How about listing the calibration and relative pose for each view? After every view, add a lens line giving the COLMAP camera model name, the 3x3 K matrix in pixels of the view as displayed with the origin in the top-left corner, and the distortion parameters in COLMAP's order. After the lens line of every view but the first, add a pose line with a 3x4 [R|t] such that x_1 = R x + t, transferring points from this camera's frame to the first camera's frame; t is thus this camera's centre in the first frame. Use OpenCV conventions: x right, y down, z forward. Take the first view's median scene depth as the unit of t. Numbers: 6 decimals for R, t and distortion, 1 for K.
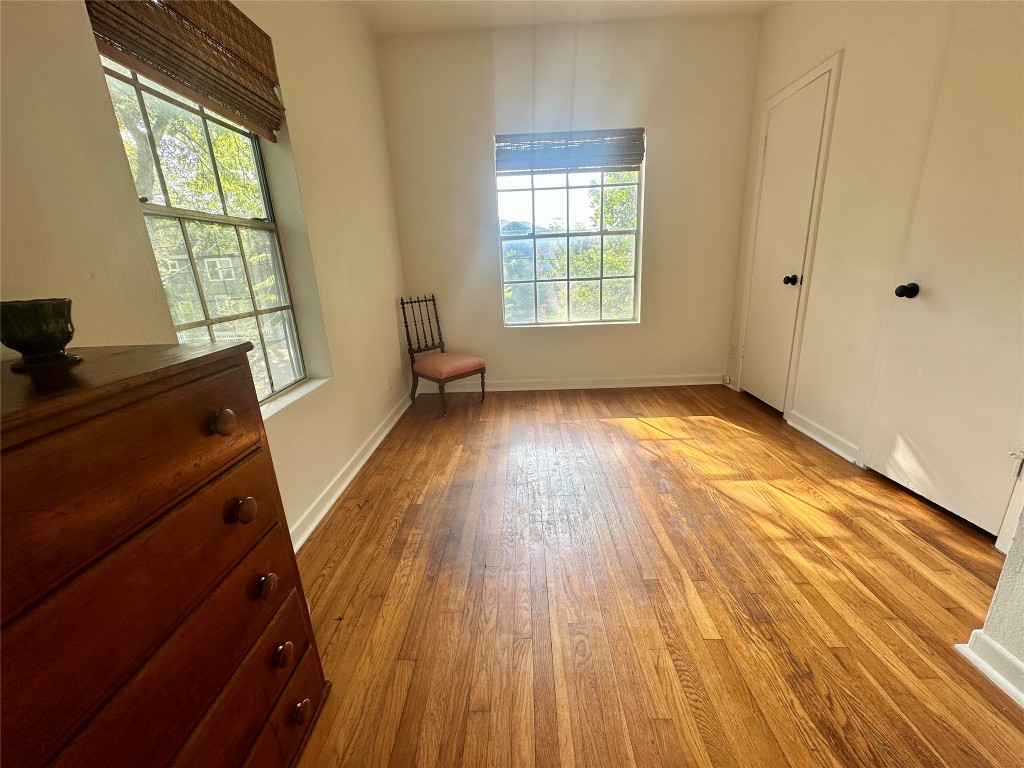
lens RADIAL K [[415.2, 0, 511.9], [0, 415.2, 386.5], [0, 0, 1]] dist [-0.001105, 0.000402]
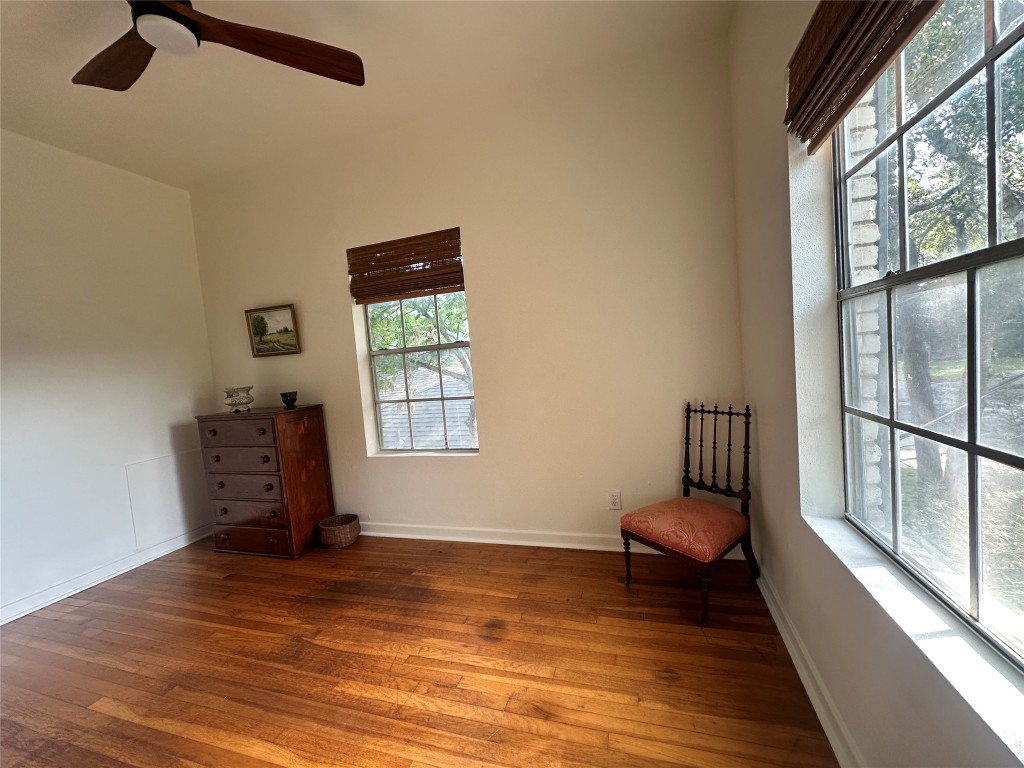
lens RADIAL K [[415.2, 0, 511.9], [0, 415.2, 386.5], [0, 0, 1]] dist [-0.001105, 0.000402]
pose [[-0.285770, 0.131689, -0.949207, 0.521848], [-0.183731, 0.964608, 0.189141, -0.353945], [0.940520, 0.228450, -0.251461, 1.000614]]
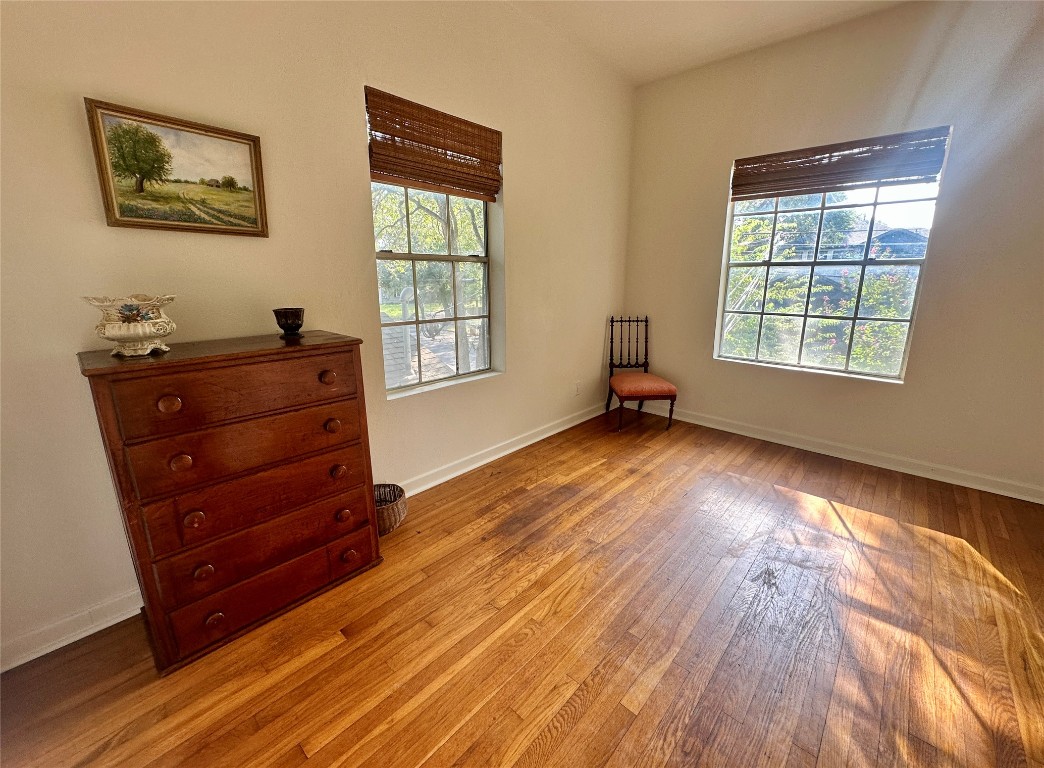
lens RADIAL K [[427.6, 0, 525.8], [0, 427.6, 375.0], [0, 0, 1]] dist [0.001091, 0.000446]
pose [[0.755661, 0.192702, -0.625973, 0.334284], [-0.223310, 0.974275, 0.030350, -0.051260], [0.615718, 0.116852, 0.779254, -0.002010]]
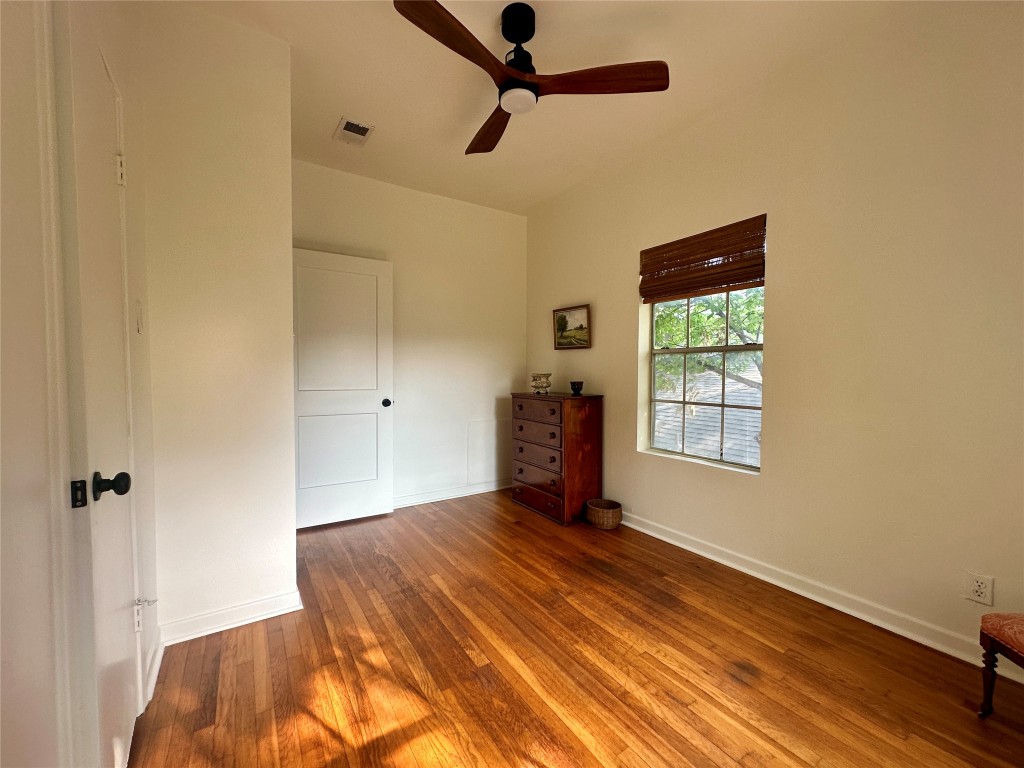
lens RADIAL K [[415.2, 0, 511.9], [0, 415.2, 386.5], [0, 0, 1]] dist [-0.001105, 0.000402]
pose [[-0.823892, 0.065209, -0.562983, 0.520485], [-0.129186, 0.945600, 0.298583, -0.358190], [0.551827, 0.318730, -0.770648, 1.034441]]
